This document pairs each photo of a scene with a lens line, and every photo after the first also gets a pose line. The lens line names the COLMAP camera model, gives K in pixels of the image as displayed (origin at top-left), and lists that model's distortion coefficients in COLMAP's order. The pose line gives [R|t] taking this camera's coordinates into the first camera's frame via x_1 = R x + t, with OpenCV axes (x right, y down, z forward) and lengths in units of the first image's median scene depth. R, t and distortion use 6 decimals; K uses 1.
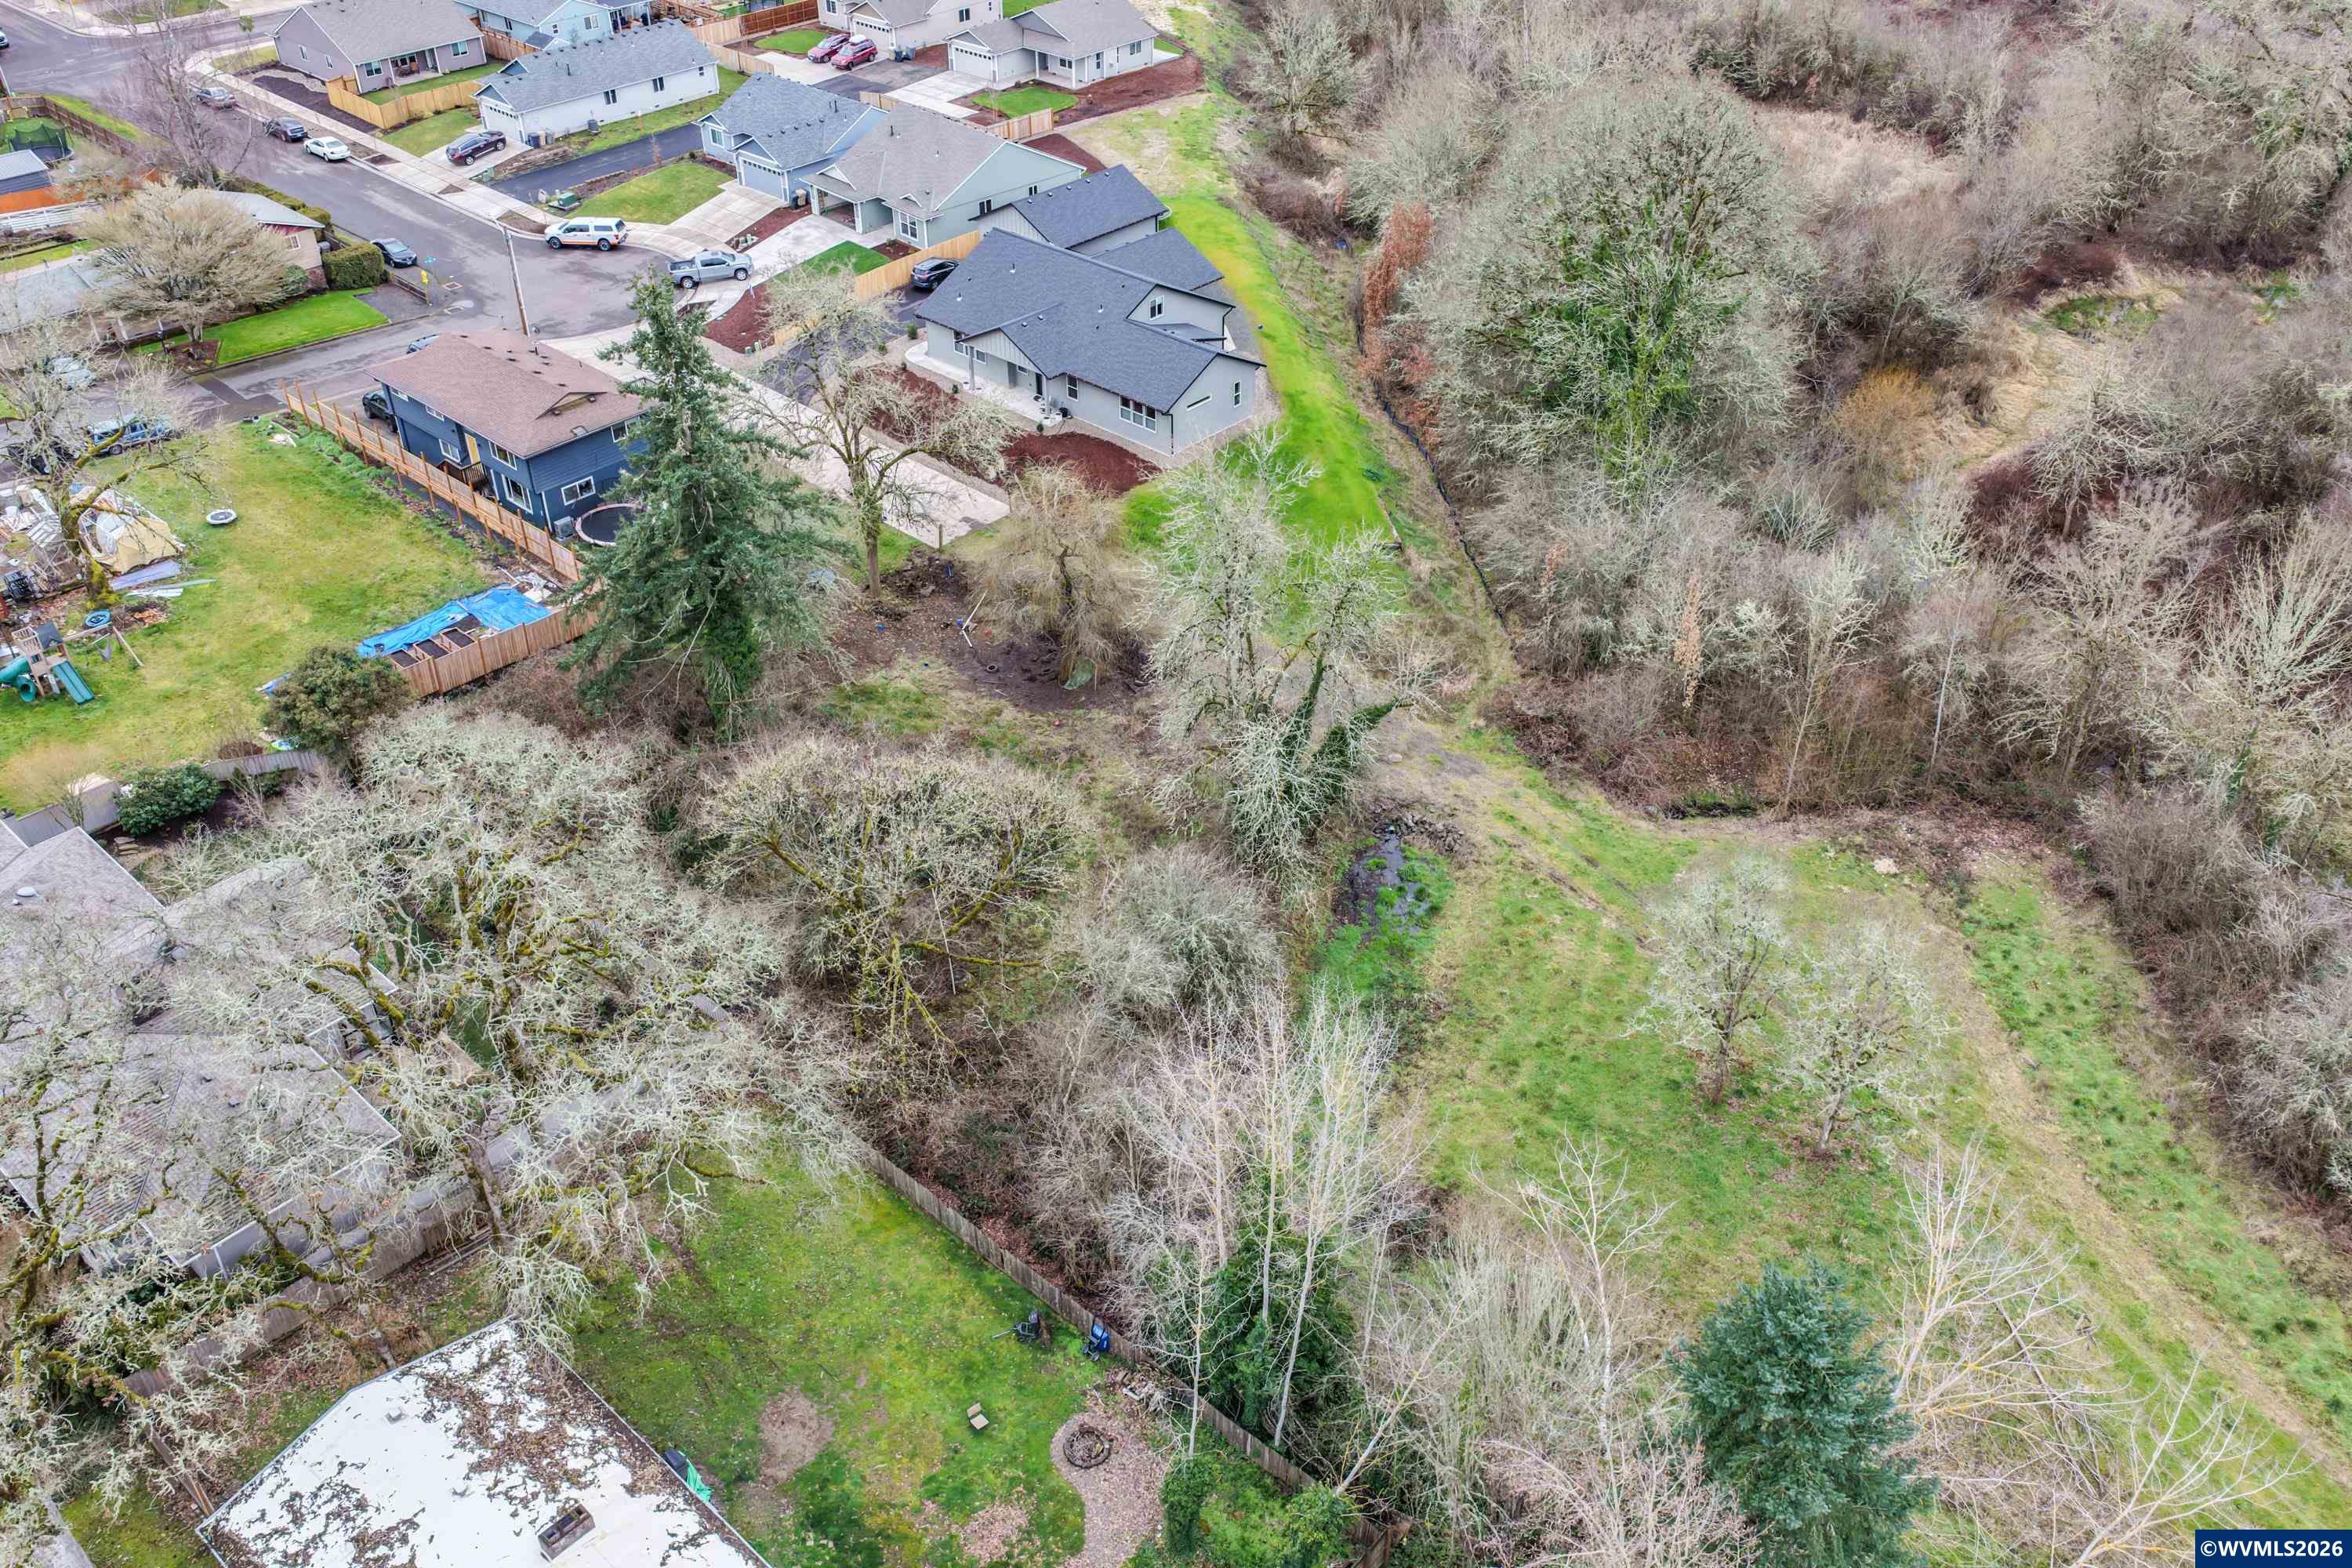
lens RADIAL K [[1951.3, 0, 1174.6], [0, 1951.3, 787.3], [0, 0, 1]] dist [-0.012516, 0.033832]
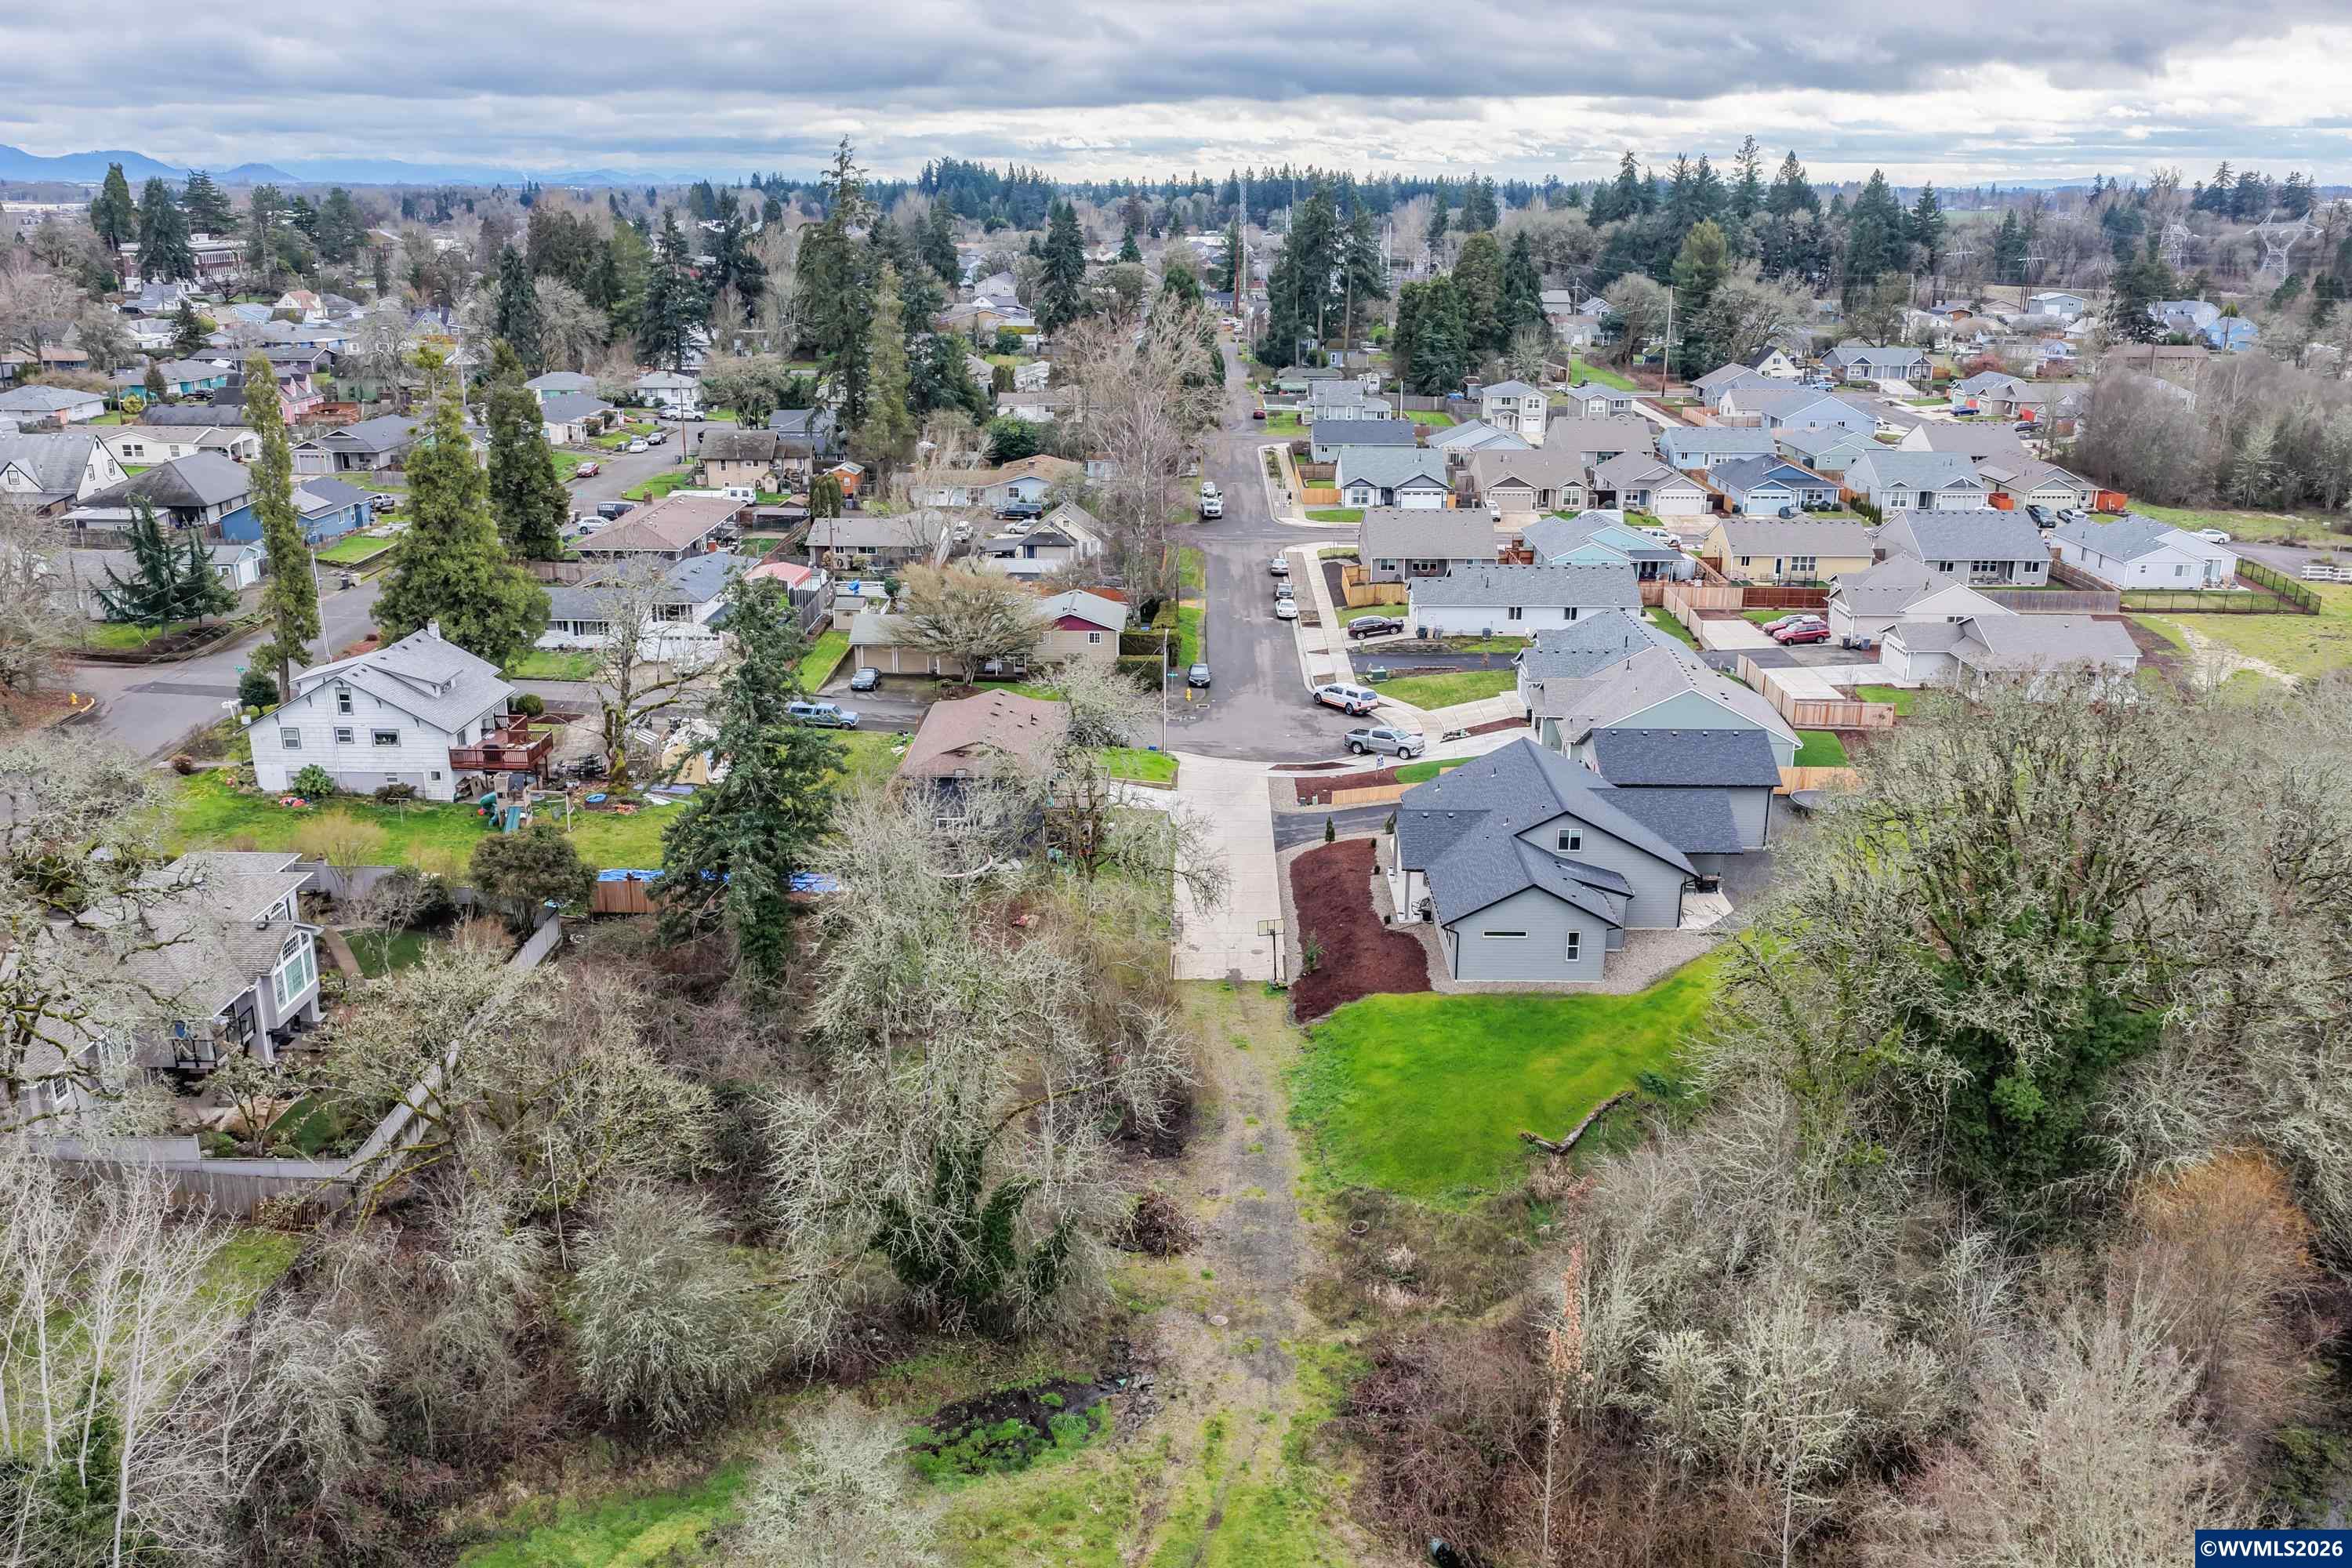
lens RADIAL K [[1951.3, 0, 1174.2], [0, 1951.3, 797.8], [0, 0, 1]] dist [-0.012516, 0.033832]
pose [[0.668019, 0.231025, -0.707374, 0.651562], [-0.441524, 0.888235, -0.126866, -0.101502], [0.599005, 0.397071, 0.695361, 0.385365]]
